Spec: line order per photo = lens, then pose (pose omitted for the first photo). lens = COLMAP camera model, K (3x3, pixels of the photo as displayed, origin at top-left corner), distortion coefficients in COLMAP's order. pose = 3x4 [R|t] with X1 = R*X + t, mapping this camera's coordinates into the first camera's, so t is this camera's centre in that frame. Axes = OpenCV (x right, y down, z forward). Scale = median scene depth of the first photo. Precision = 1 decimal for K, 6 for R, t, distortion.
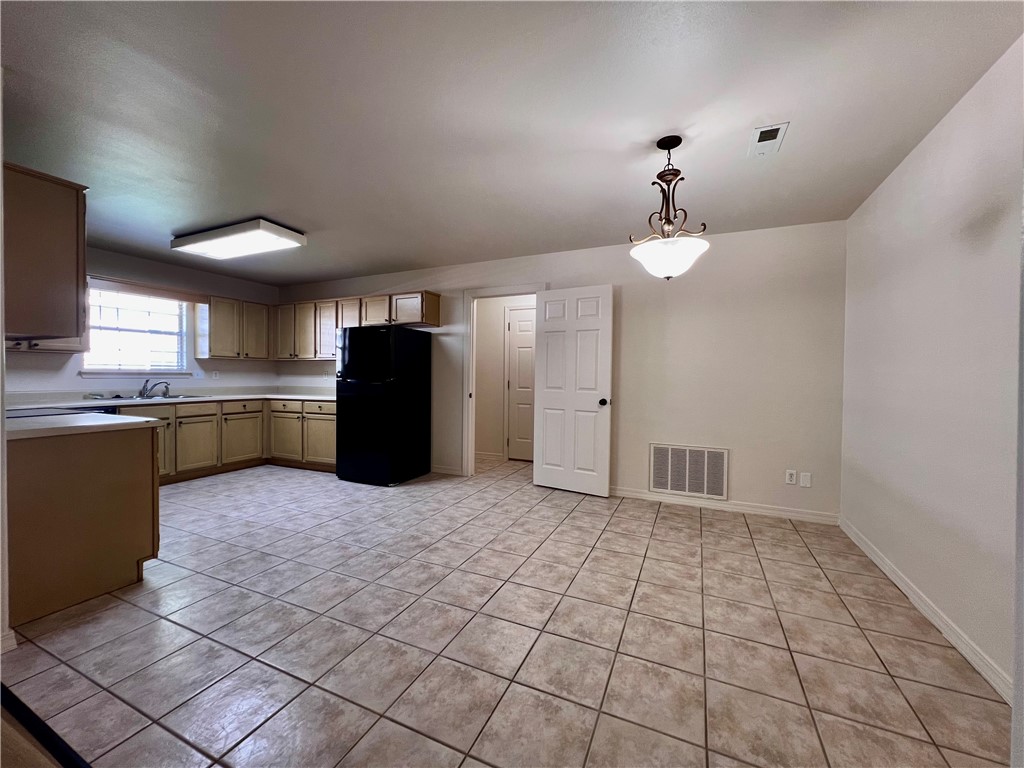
lens RADIAL K [[410.1, 0, 511.9], [0, 410.1, 382.3], [0, 0, 1]] dist [-0.004000, 0.000706]
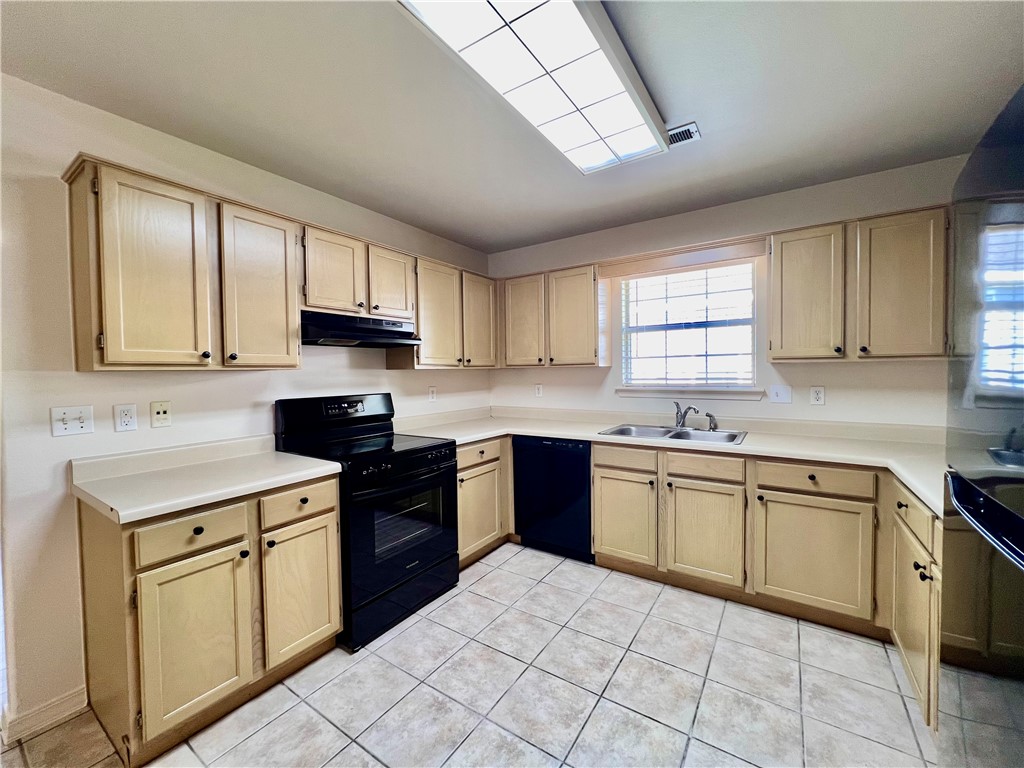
lens RADIAL K [[410.1, 0, 510.4], [0, 410.1, 381.3], [0, 0, 1]] dist [-0.004000, 0.000706]
pose [[-0.167033, 0.018958, -0.985769, -0.212707], [-0.004854, 0.999787, 0.020050, -0.048423], [0.985939, 0.008134, -0.166905, 0.821175]]
